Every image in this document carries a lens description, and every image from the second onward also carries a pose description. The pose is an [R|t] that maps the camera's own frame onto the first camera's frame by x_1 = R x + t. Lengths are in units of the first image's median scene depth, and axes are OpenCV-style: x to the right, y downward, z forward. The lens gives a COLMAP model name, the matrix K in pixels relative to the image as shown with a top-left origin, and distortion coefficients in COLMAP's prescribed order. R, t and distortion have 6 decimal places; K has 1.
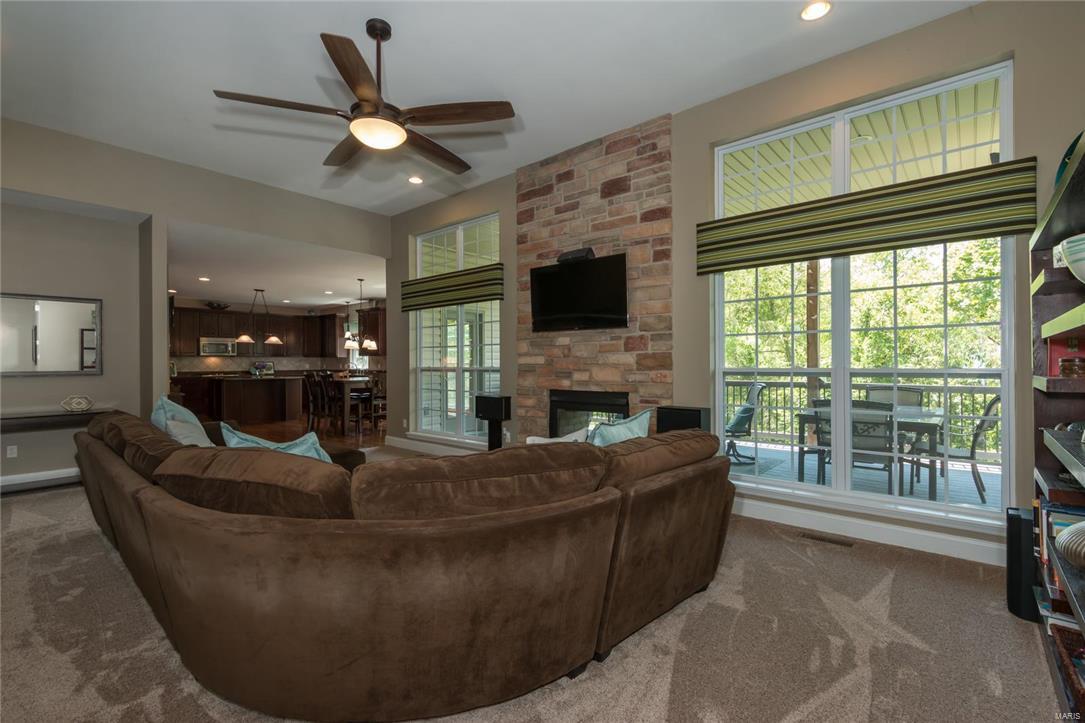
lens RADIAL K [[490.4, 0, 537.6], [0, 490.4, 362.7], [0, 0, 1]] dist [0.008036, -0.002326]
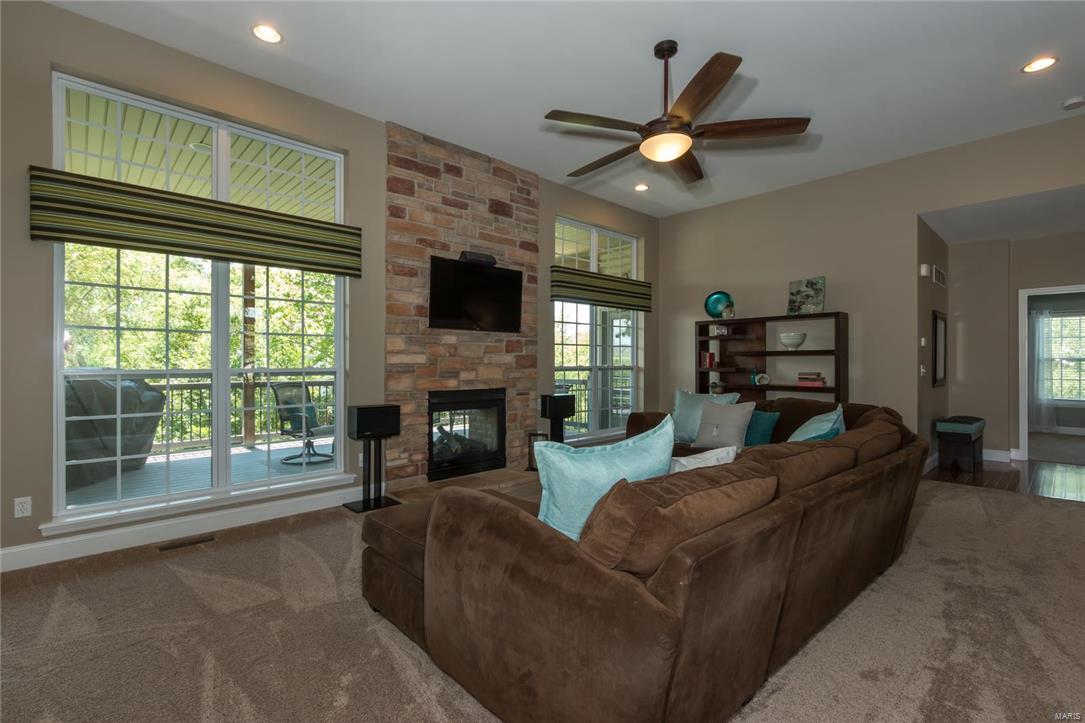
lens RADIAL K [[490.4, 0, 494.2], [0, 490.4, 364.4], [0, 0, 1]] dist [0.008036, -0.002326]
pose [[0.144948, -0.000028, 0.989439, -0.826968], [-0.000987, 0.999999, 0.000173, 0.003850], [-0.989439, -0.001002, 0.144948, 0.723267]]
